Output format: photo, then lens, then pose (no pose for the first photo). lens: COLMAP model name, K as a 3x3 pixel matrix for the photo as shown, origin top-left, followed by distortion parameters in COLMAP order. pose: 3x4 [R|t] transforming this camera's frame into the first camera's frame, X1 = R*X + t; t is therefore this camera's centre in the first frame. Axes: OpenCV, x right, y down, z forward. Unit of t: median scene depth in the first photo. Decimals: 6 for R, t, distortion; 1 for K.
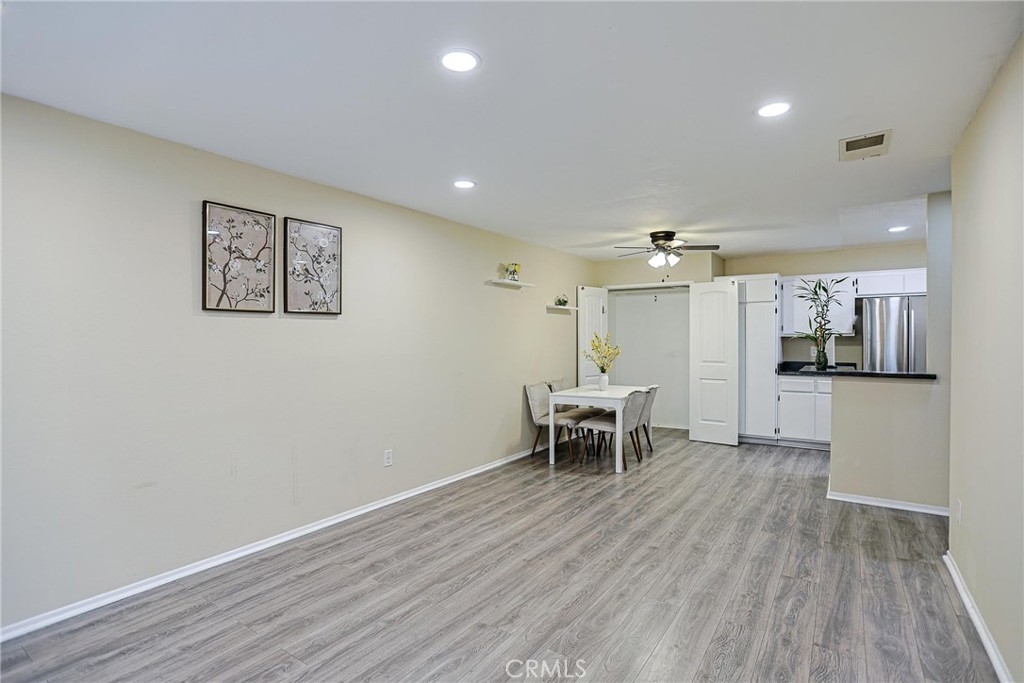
lens RADIAL K [[498.0, 0, 513.7], [0, 498.0, 337.7], [0, 0, 1]] dist [-0.058998, 0.023045]
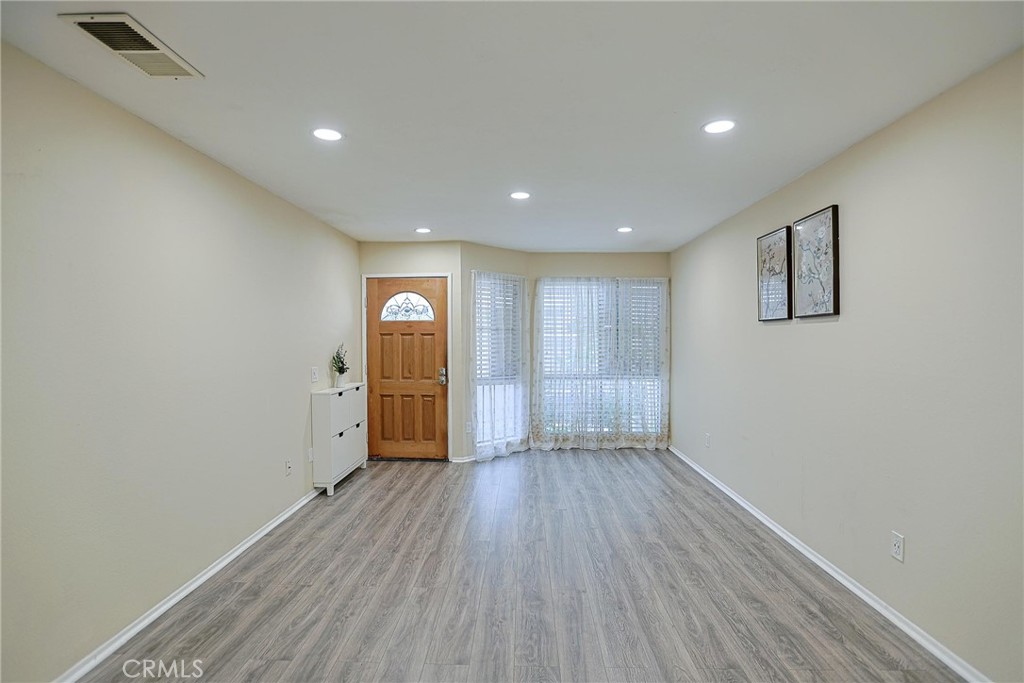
lens RADIAL K [[498.0, 0, 513.7], [0, 498.0, 337.7], [0, 0, 1]] dist [-0.058998, 0.023045]
pose [[-0.839201, 0.003212, -0.543811, 0.542226], [0.003906, 0.999992, -0.000120, -0.012764], [0.543807, -0.002225, -0.839207, 1.479030]]
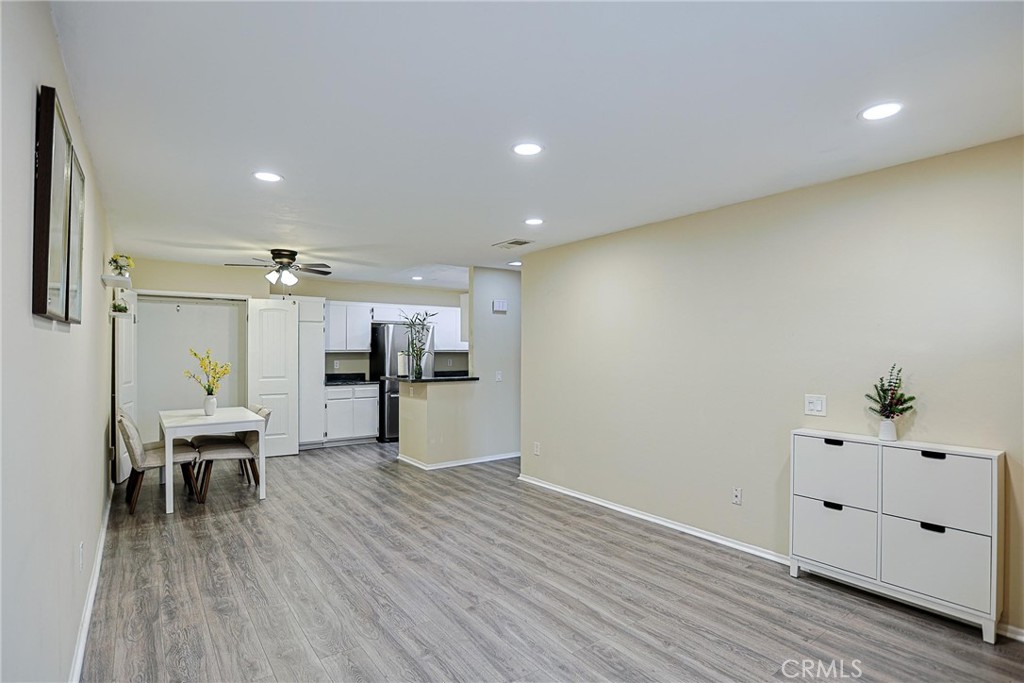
lens RADIAL K [[512.4, 0, 512.0], [0, 512.4, 341.5], [0, 0, 1]] dist [-0.061187, 0.027580]
pose [[0.328312, 0.015322, 0.944445, -0.795266], [-0.004128, 0.999882, -0.014786, -0.022149], [-0.944560, 0.000956, 0.328337, 0.342679]]
